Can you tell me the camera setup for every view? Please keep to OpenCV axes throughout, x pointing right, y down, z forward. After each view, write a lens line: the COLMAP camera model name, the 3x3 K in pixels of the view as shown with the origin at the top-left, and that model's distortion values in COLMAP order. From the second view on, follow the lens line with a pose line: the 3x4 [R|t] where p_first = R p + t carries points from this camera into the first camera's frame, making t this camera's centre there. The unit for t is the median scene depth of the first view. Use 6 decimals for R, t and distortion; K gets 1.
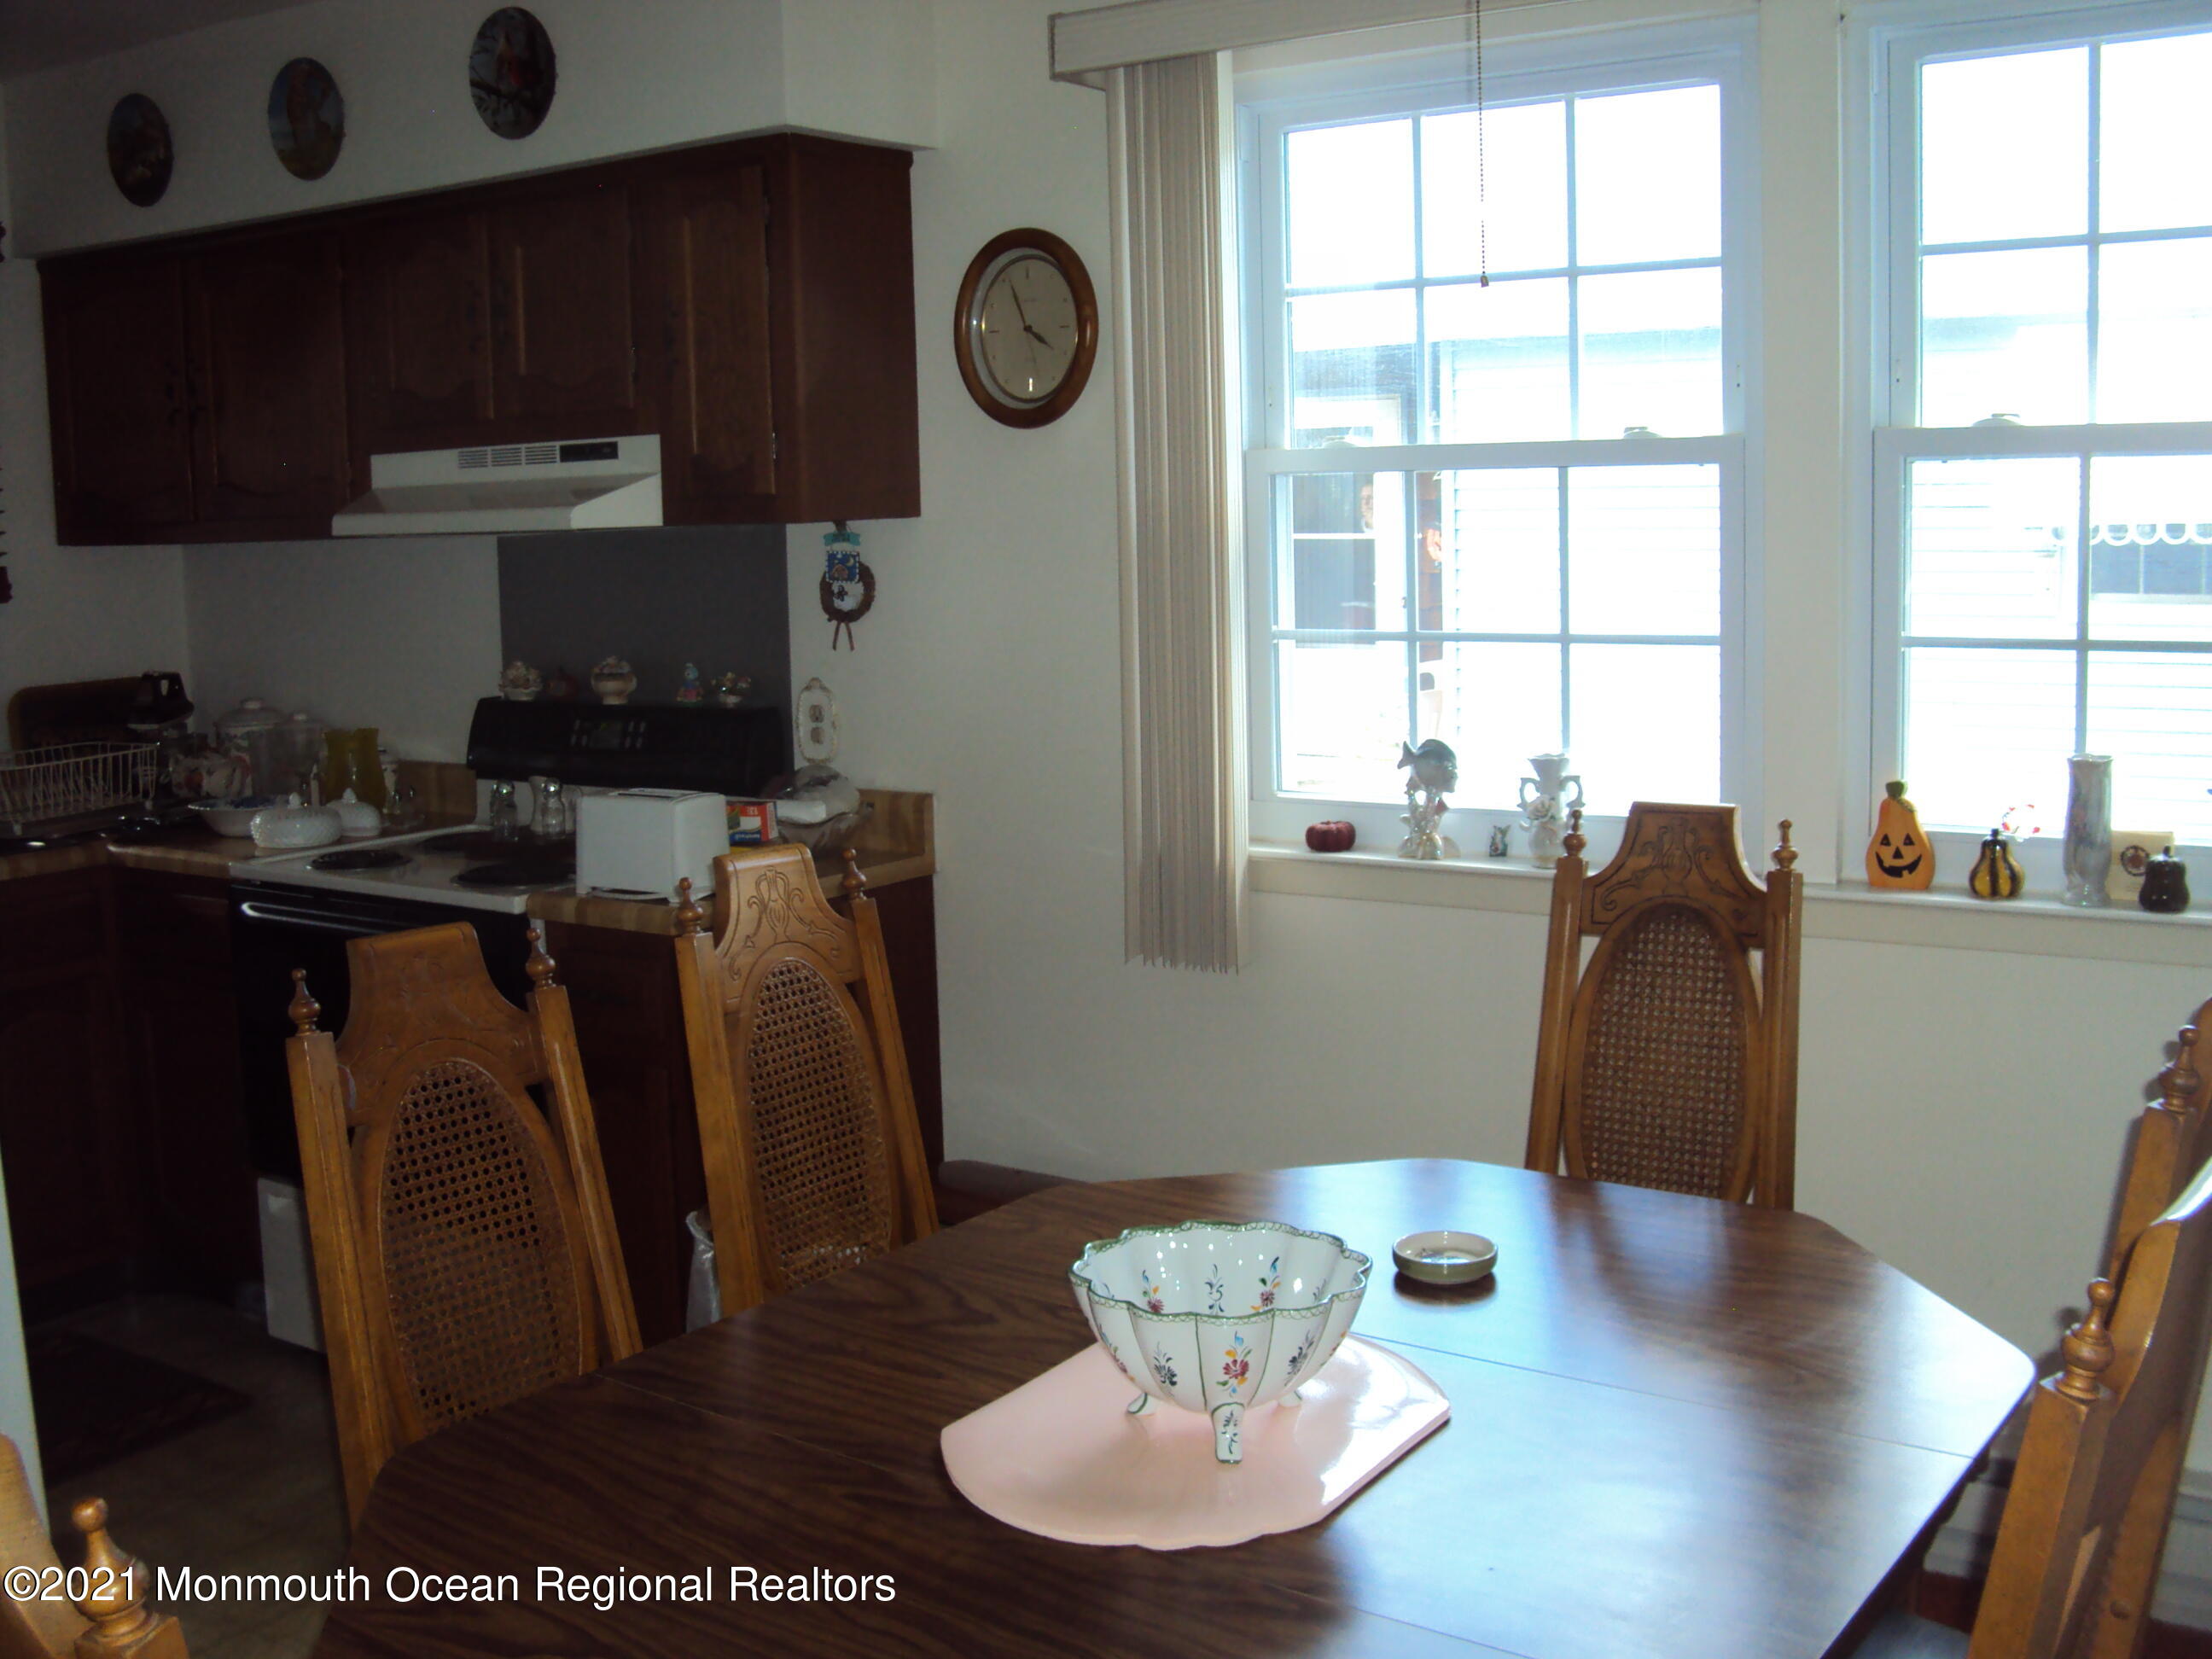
lens RADIAL K [[2306.6, 0, 1049.2], [0, 2306.6, 823.6], [0, 0, 1]] dist [-0.200493, 0.183007]
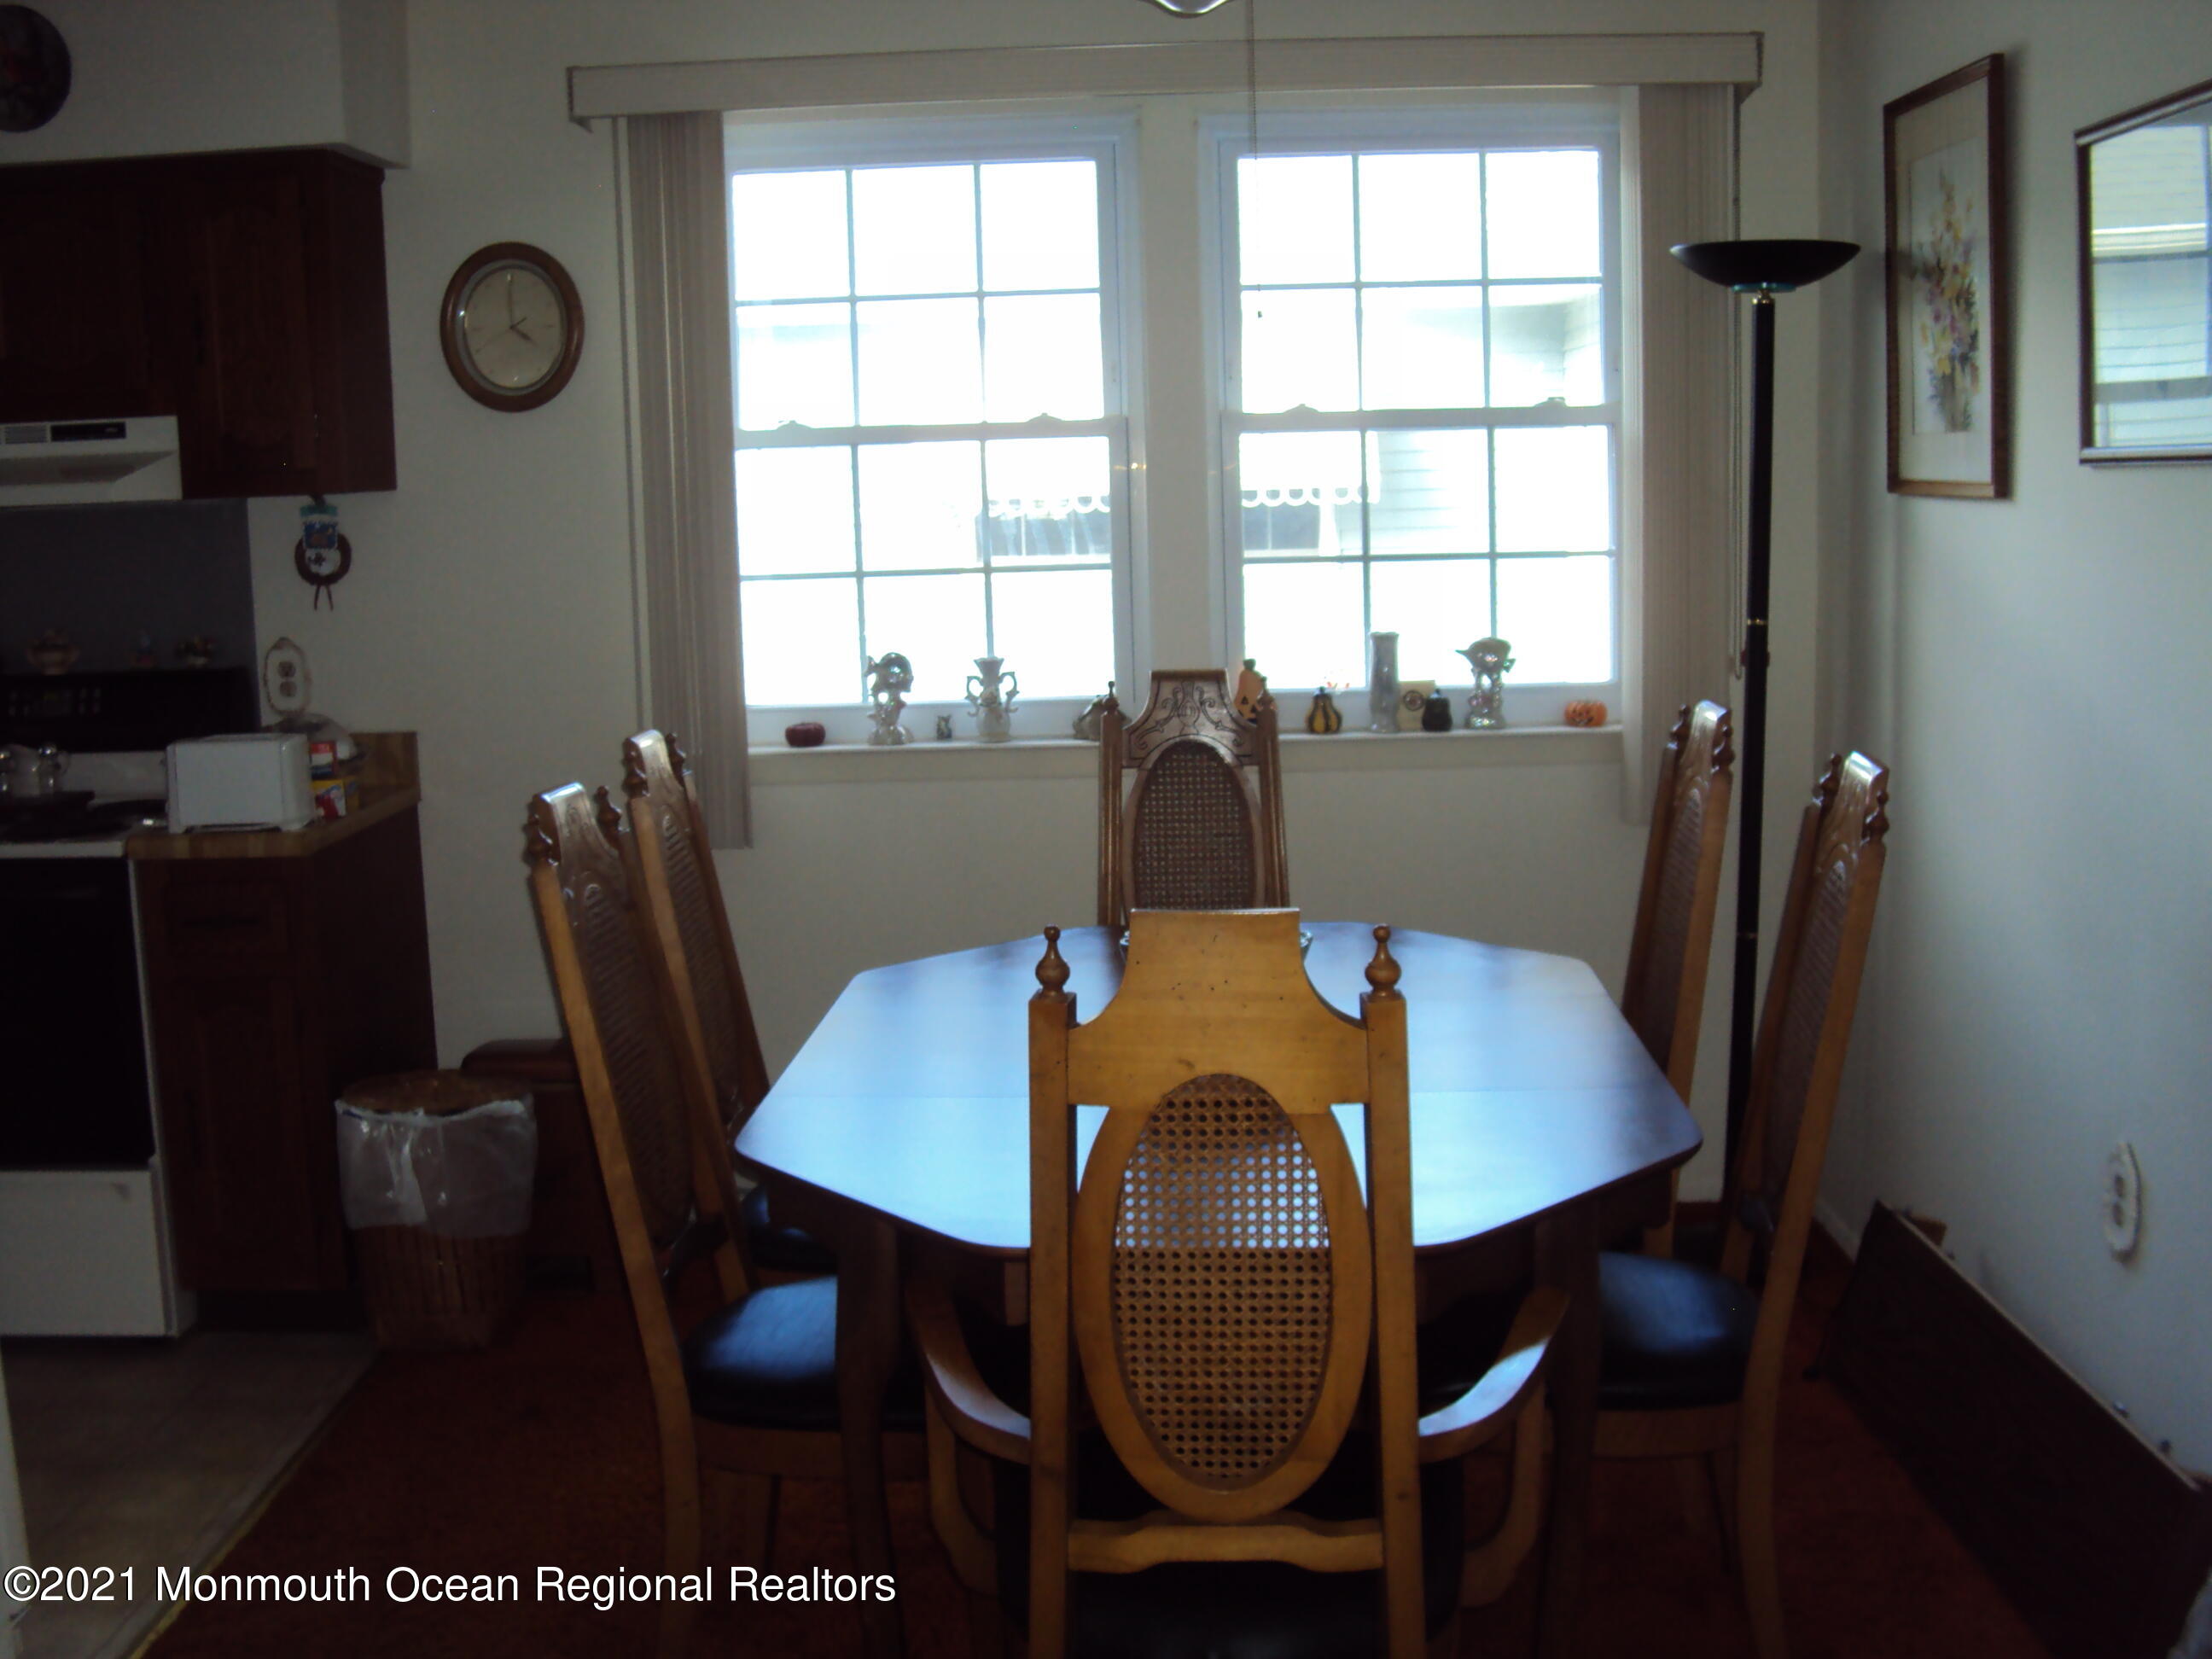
lens RADIAL K [[2306.6, 0, 1049.2], [0, 2306.6, 823.6], [0, 0, 1]] dist [-0.200493, 0.183007]
pose [[0.837775, -0.078188, 0.540389, -0.462133], [0.079816, 0.996600, 0.020456, 0.039839], [-0.540151, 0.025994, 0.841167, -0.135886]]
